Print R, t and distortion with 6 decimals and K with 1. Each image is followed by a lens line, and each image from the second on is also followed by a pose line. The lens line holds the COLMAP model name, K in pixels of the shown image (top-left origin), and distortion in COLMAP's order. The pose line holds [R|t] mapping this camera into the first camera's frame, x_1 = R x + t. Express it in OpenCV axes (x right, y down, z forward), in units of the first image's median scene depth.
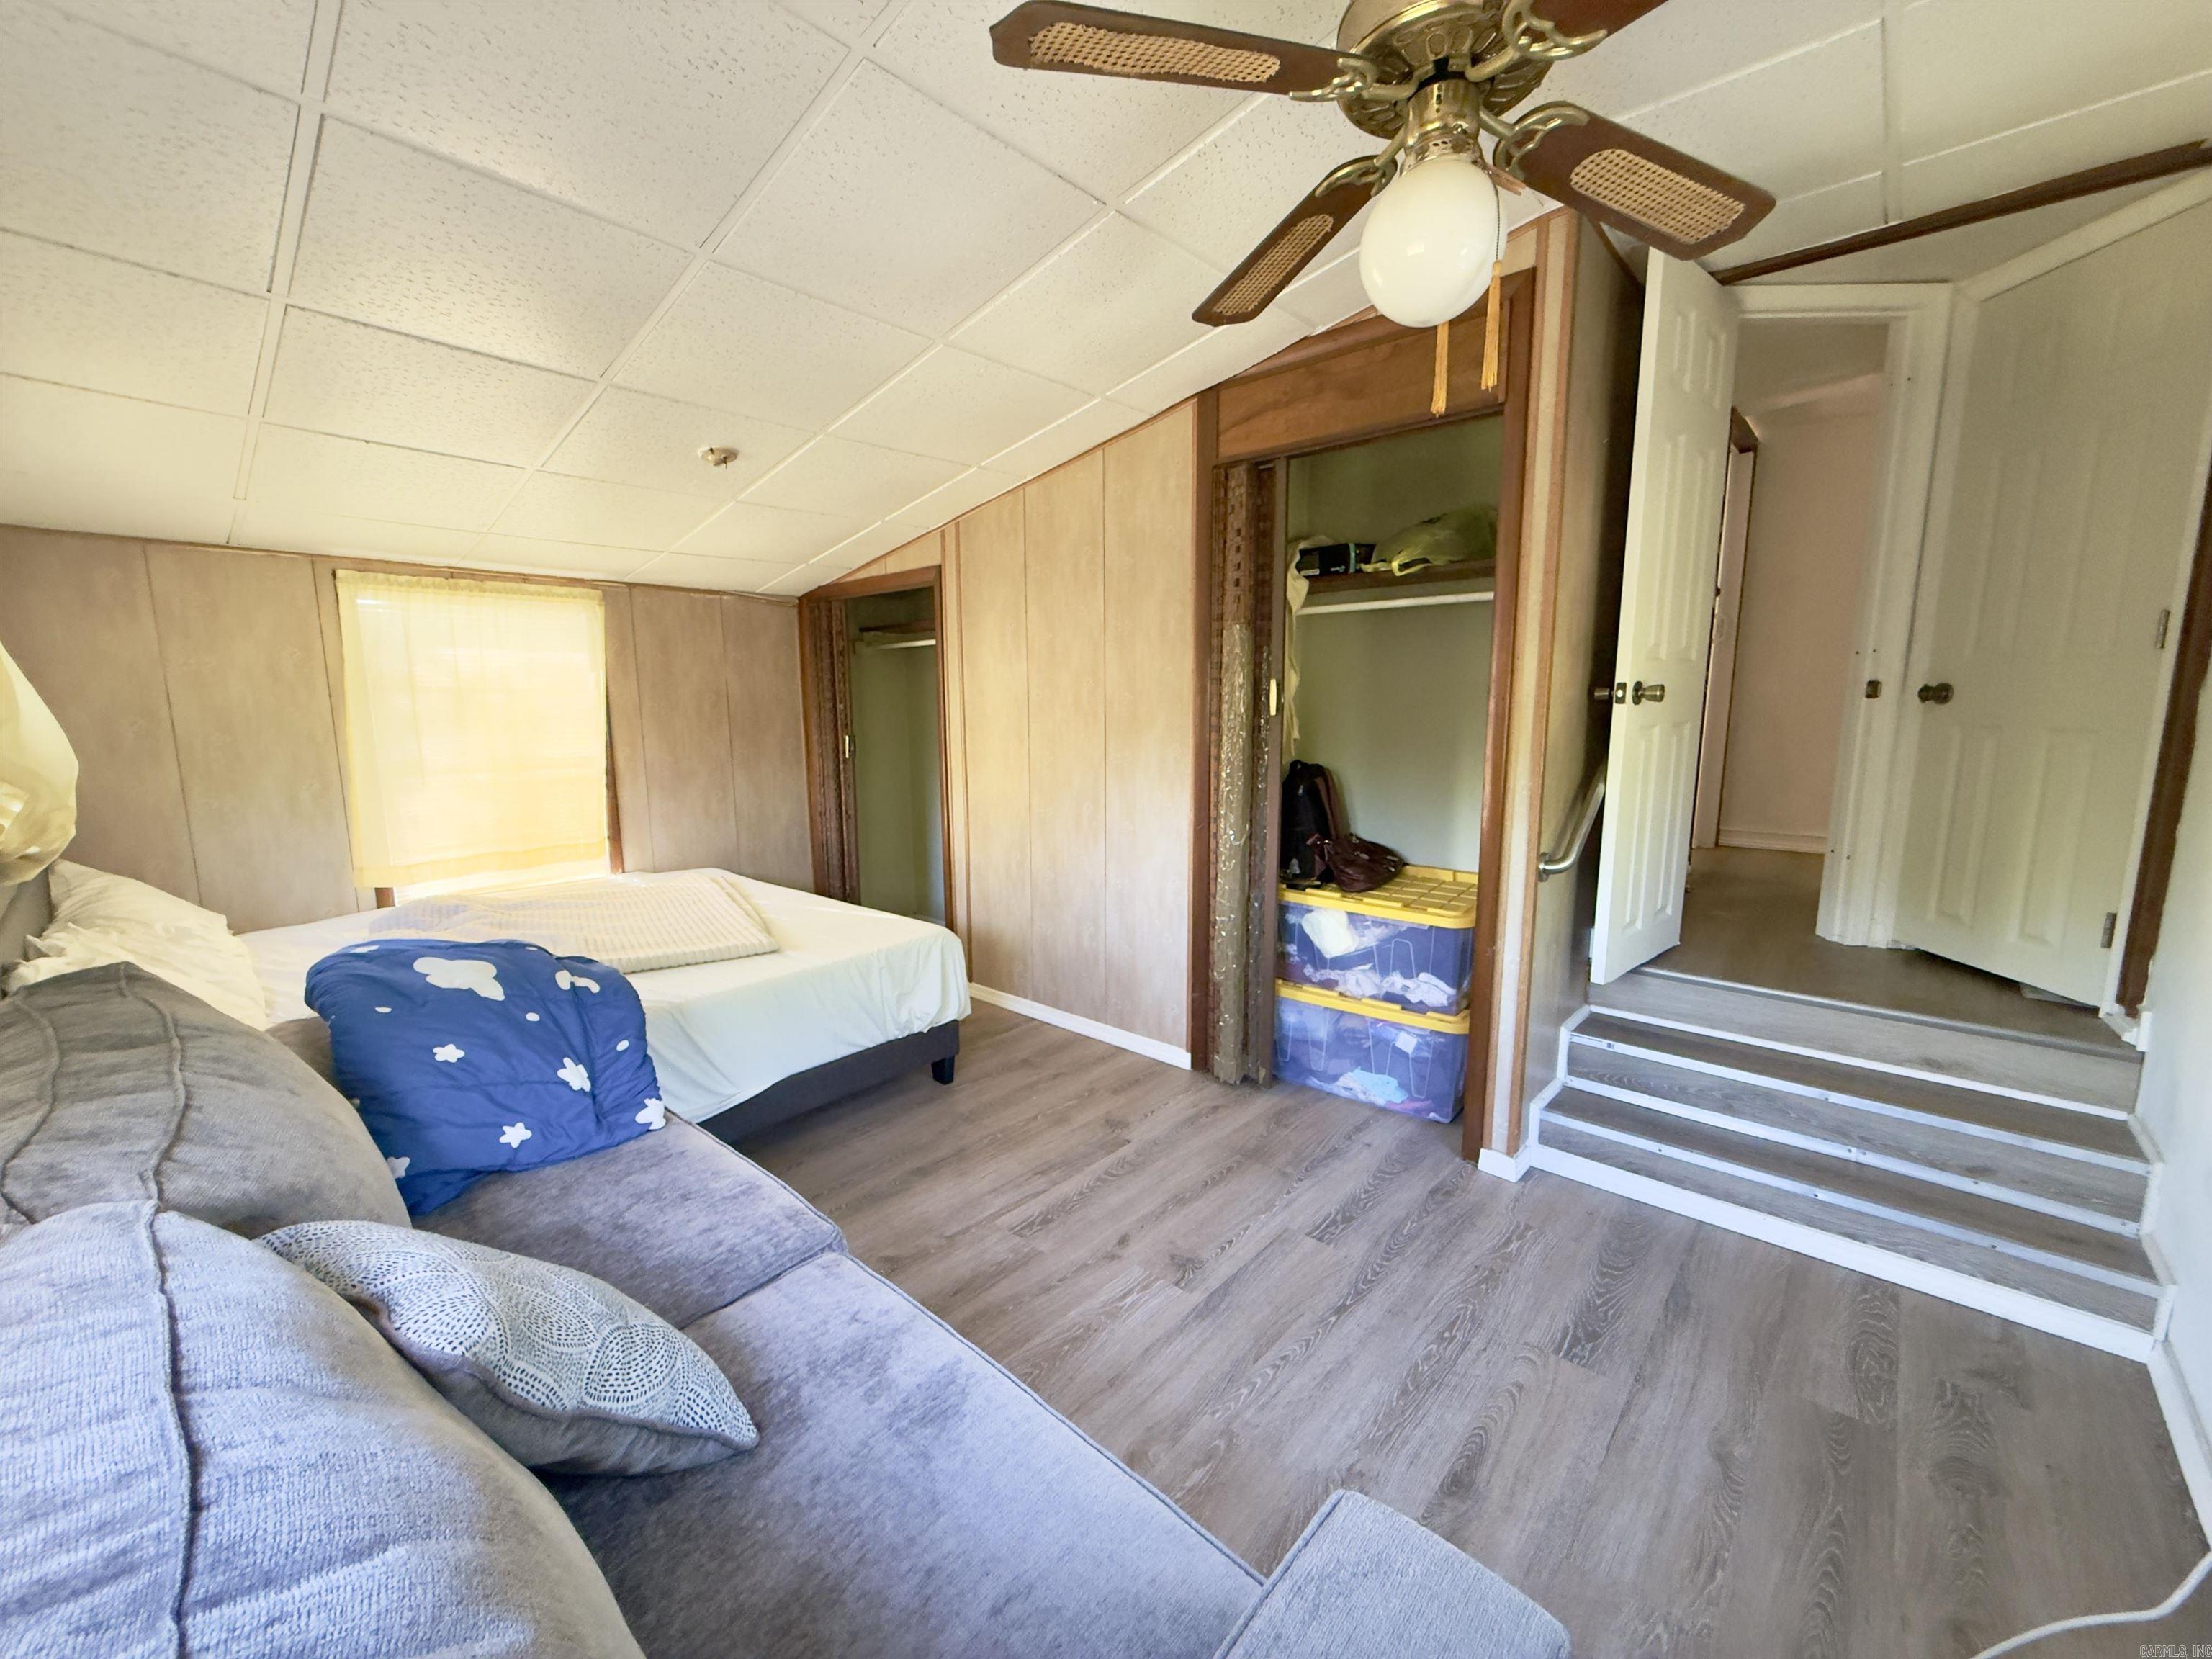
lens RADIAL K [[890.9, 0, 1103.6], [0, 890.9, 833.0], [0, 0, 1]] dist [0.000105, 0.000098]
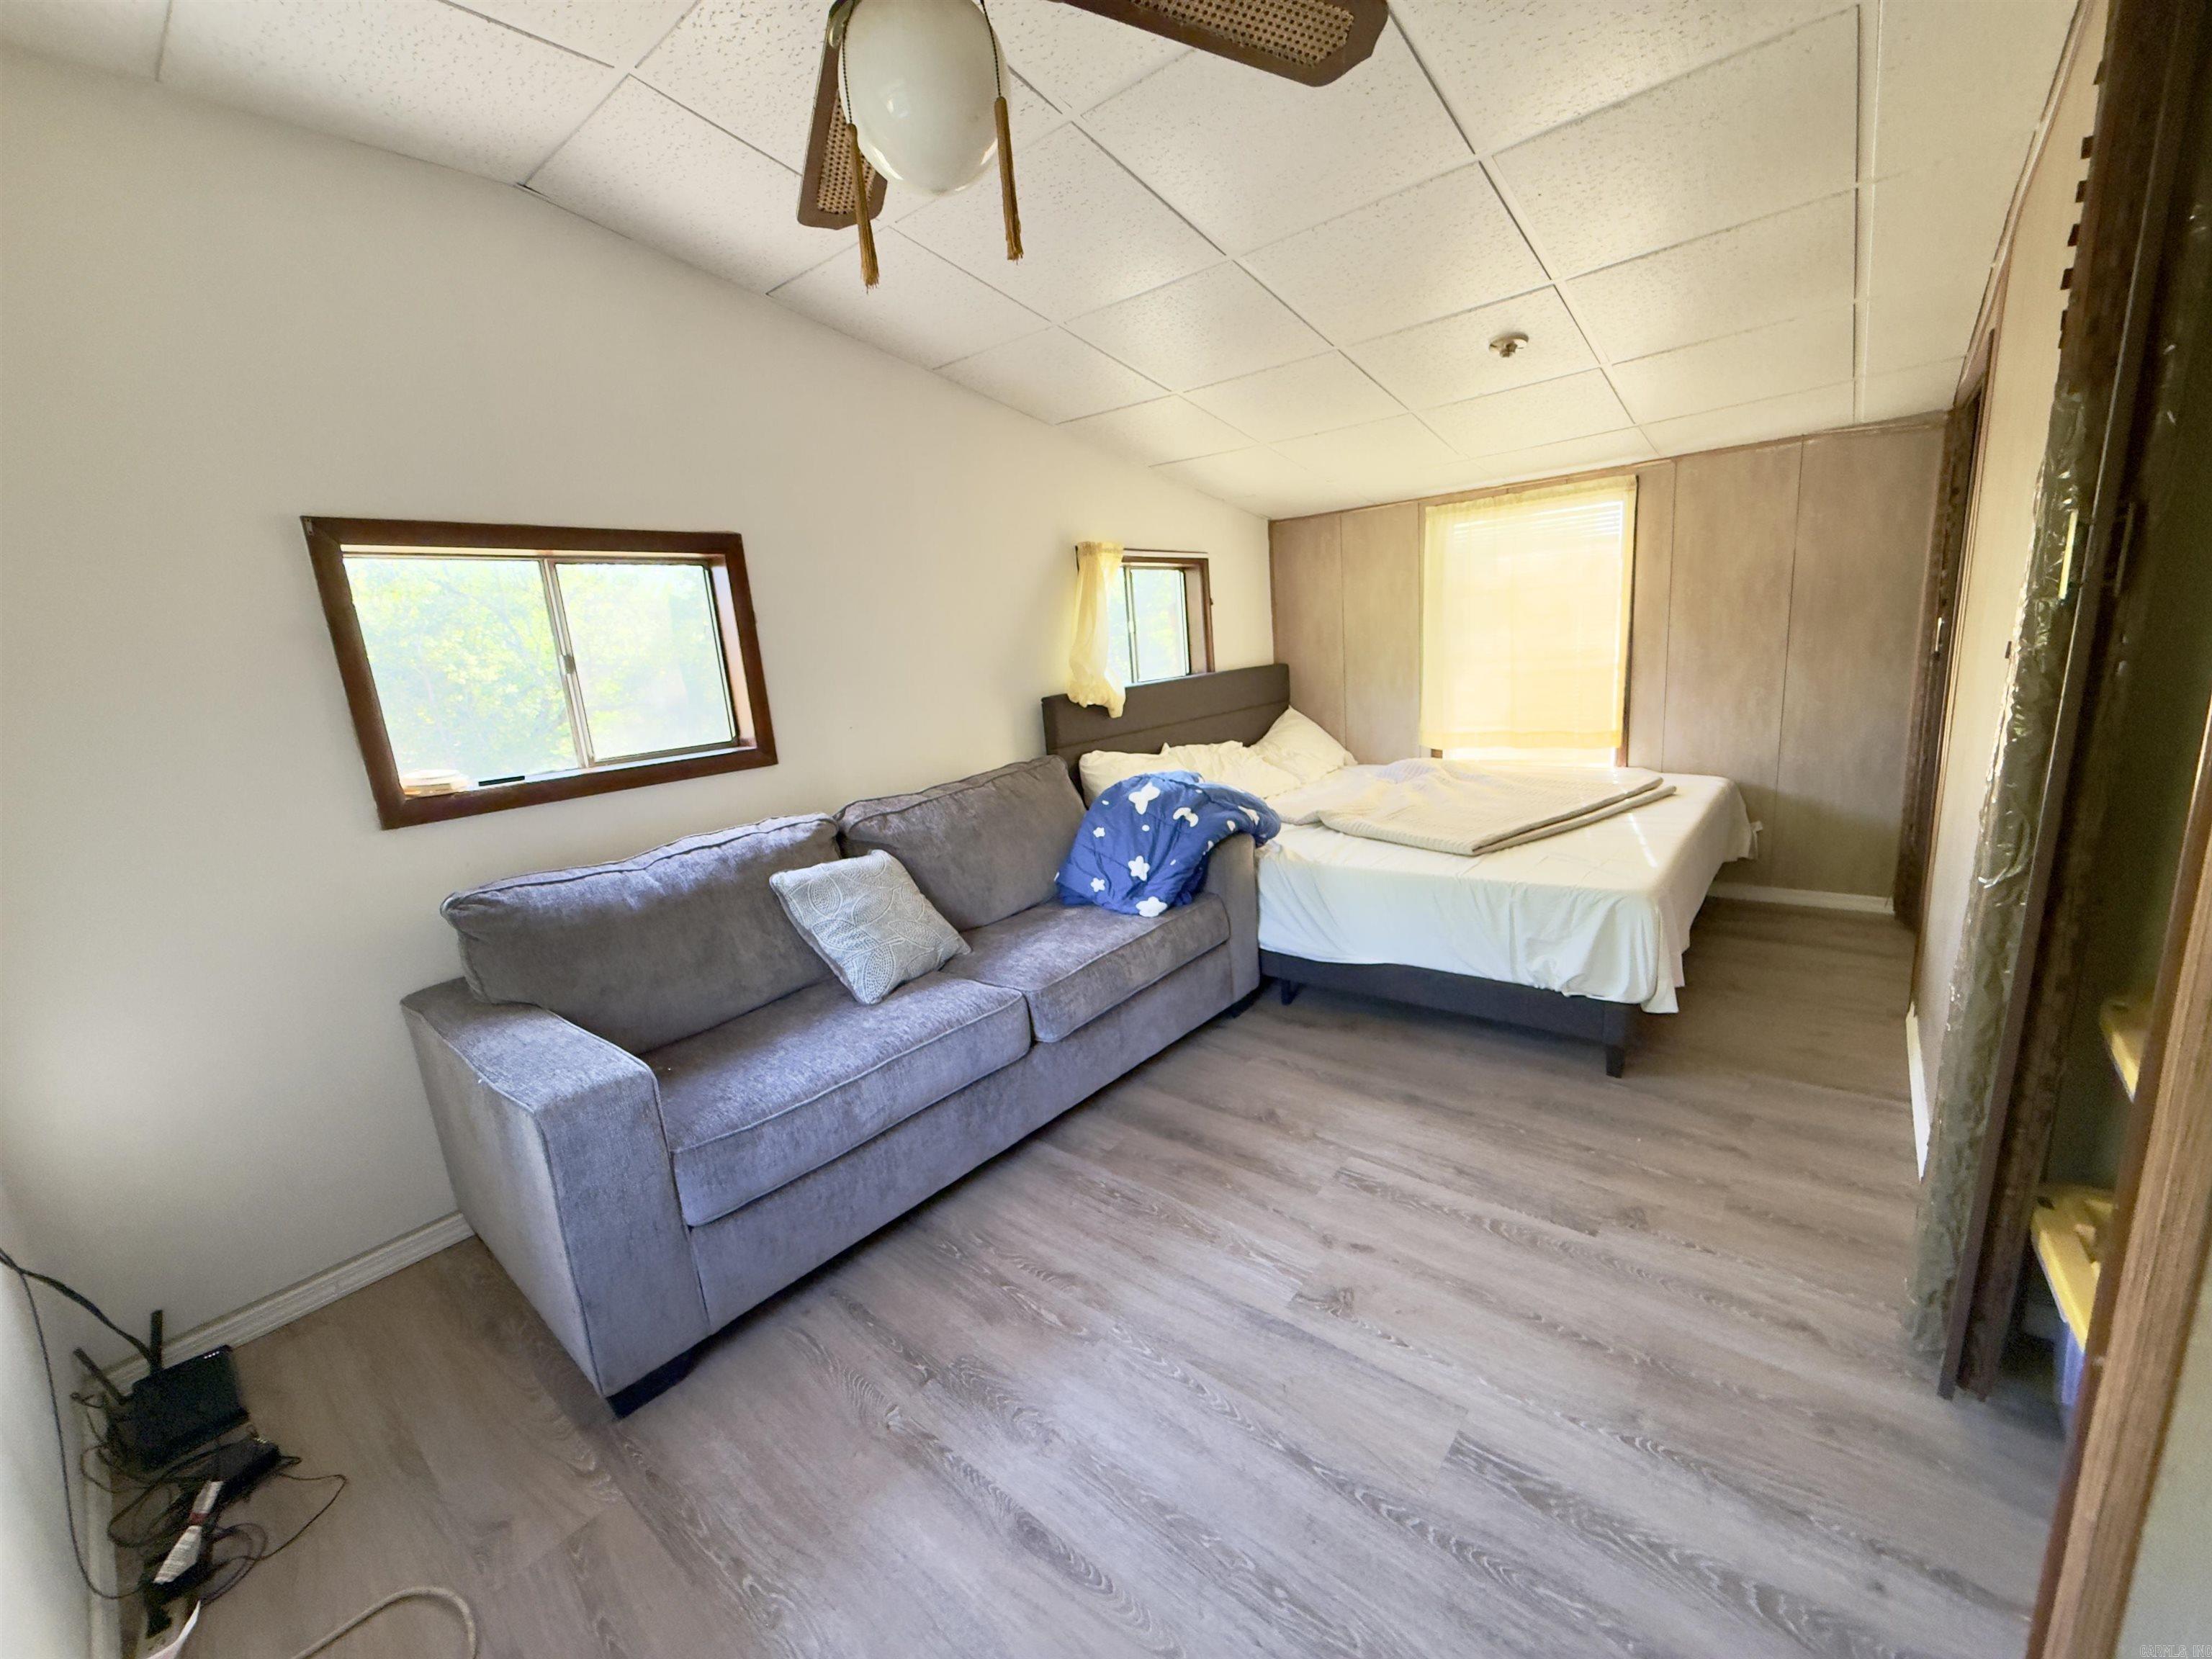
lens RADIAL K [[890.9, 0, 1104.9], [0, 890.9, 838.4], [0, 0, 1]] dist [0.000105, 0.000098]
pose [[0.023808, 0.226503, -0.973720, 0.636056], [-0.064888, 0.972292, 0.224584, -0.092465], [0.997609, 0.057836, 0.037845, 0.568273]]
